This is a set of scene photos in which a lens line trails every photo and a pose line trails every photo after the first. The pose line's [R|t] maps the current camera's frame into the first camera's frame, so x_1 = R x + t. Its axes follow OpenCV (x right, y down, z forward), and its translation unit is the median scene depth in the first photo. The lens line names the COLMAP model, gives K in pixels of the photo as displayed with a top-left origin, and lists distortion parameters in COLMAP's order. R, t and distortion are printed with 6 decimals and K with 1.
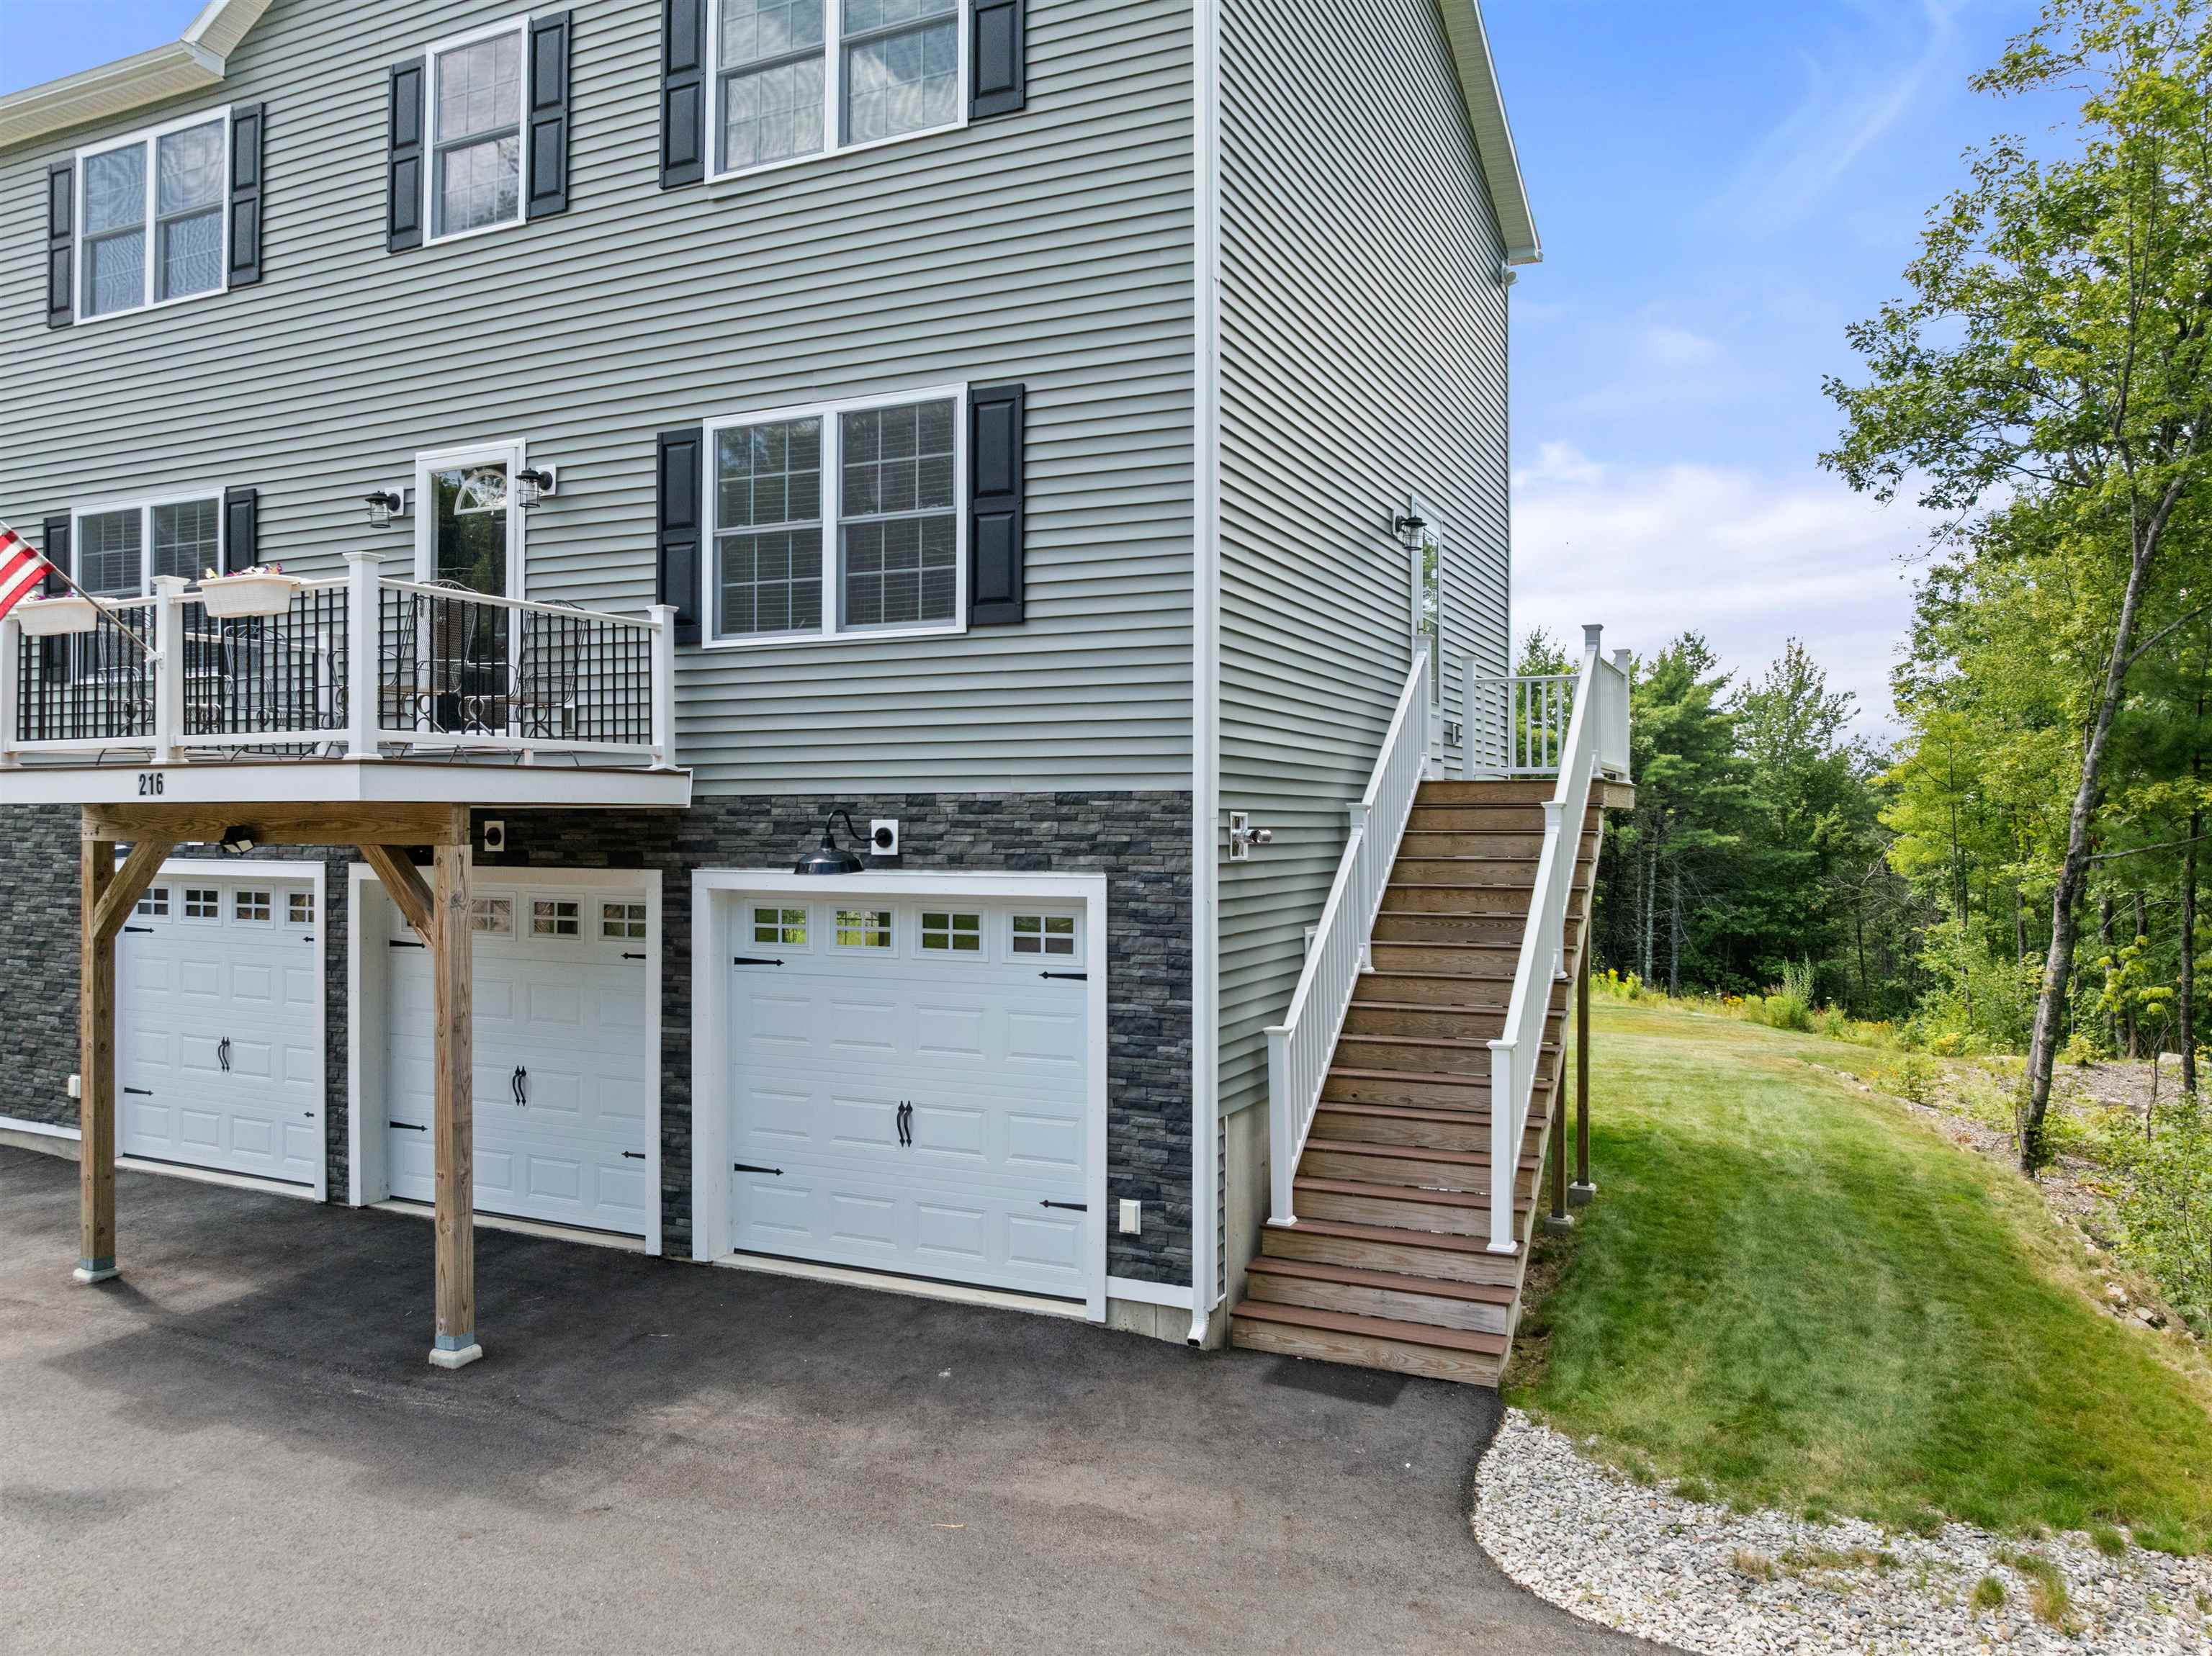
lens RADIAL K [[1566.9, 0, 1106.0], [0, 1566.9, 828.0], [0, 0, 1]] dist [-0.023882, -0.005212]
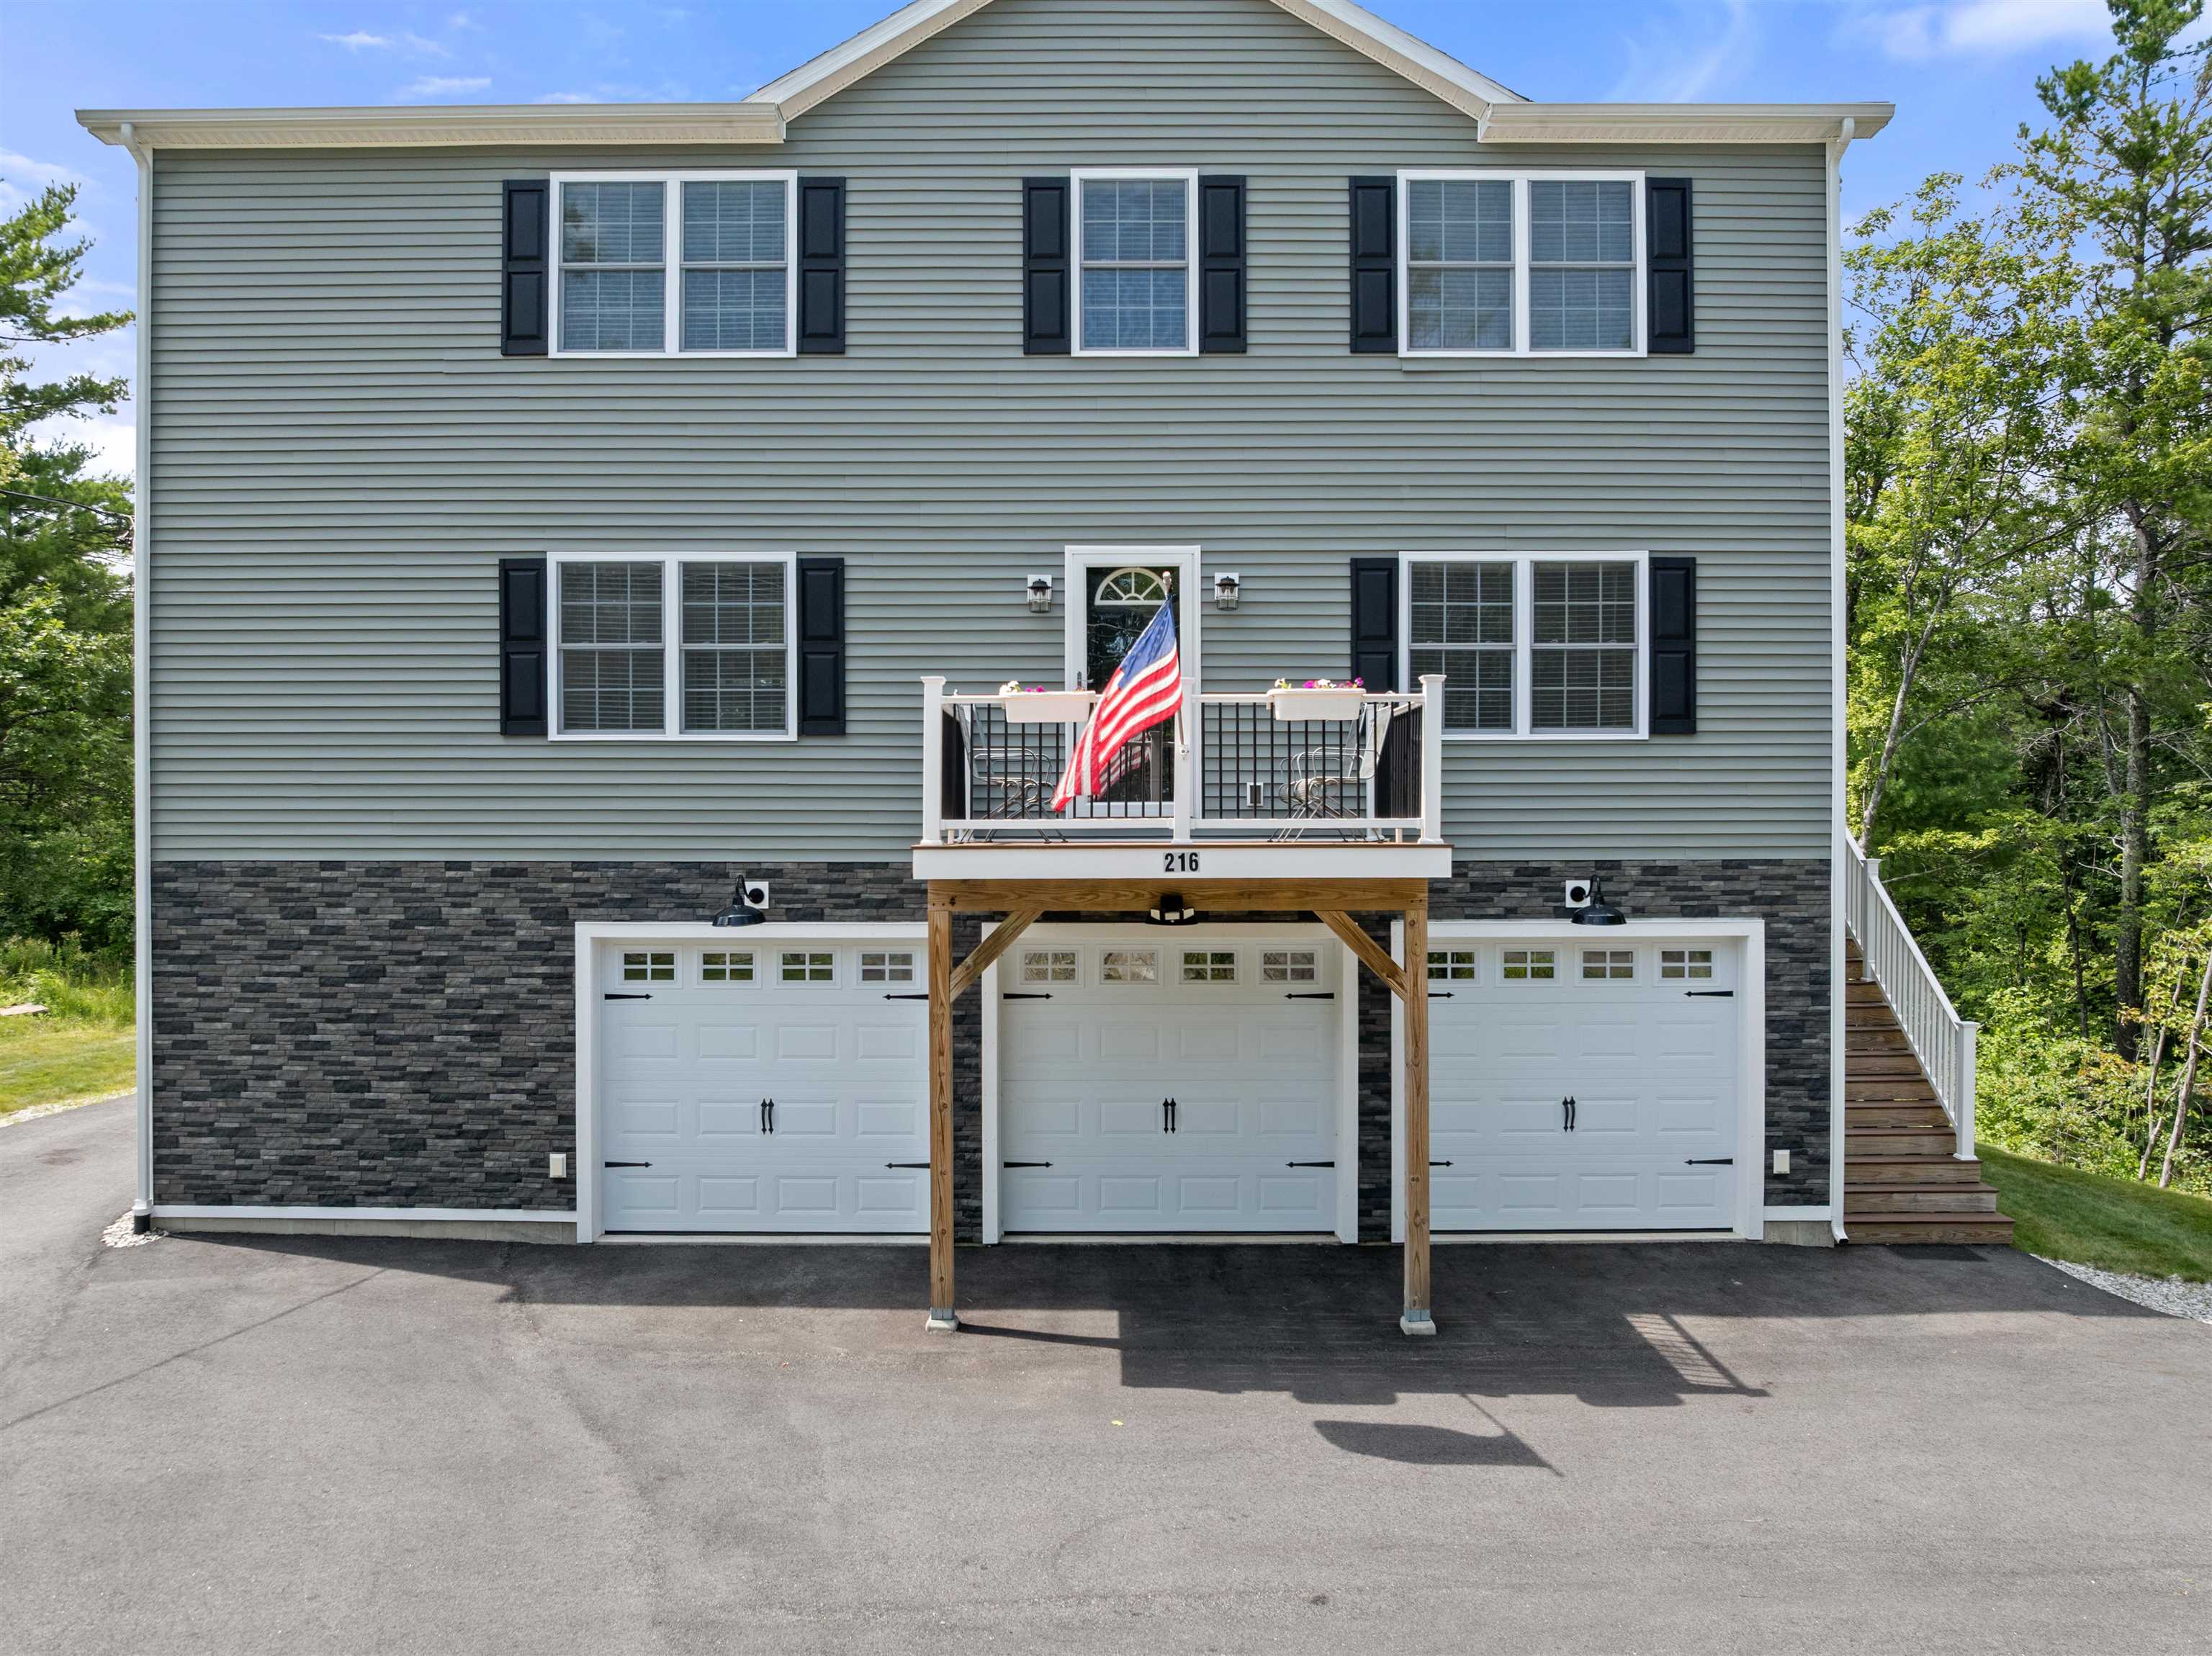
lens RADIAL K [[1565.5, 0, 1105.5], [0, 1565.5, 858.3], [0, 0, 1]] dist [0.009313, -0.116745]
pose [[0.904940, -0.009760, 0.425427, -1.080453], [0.005413, 0.999920, 0.011425, -0.041874], [-0.425504, -0.008036, 0.904921, -0.007466]]
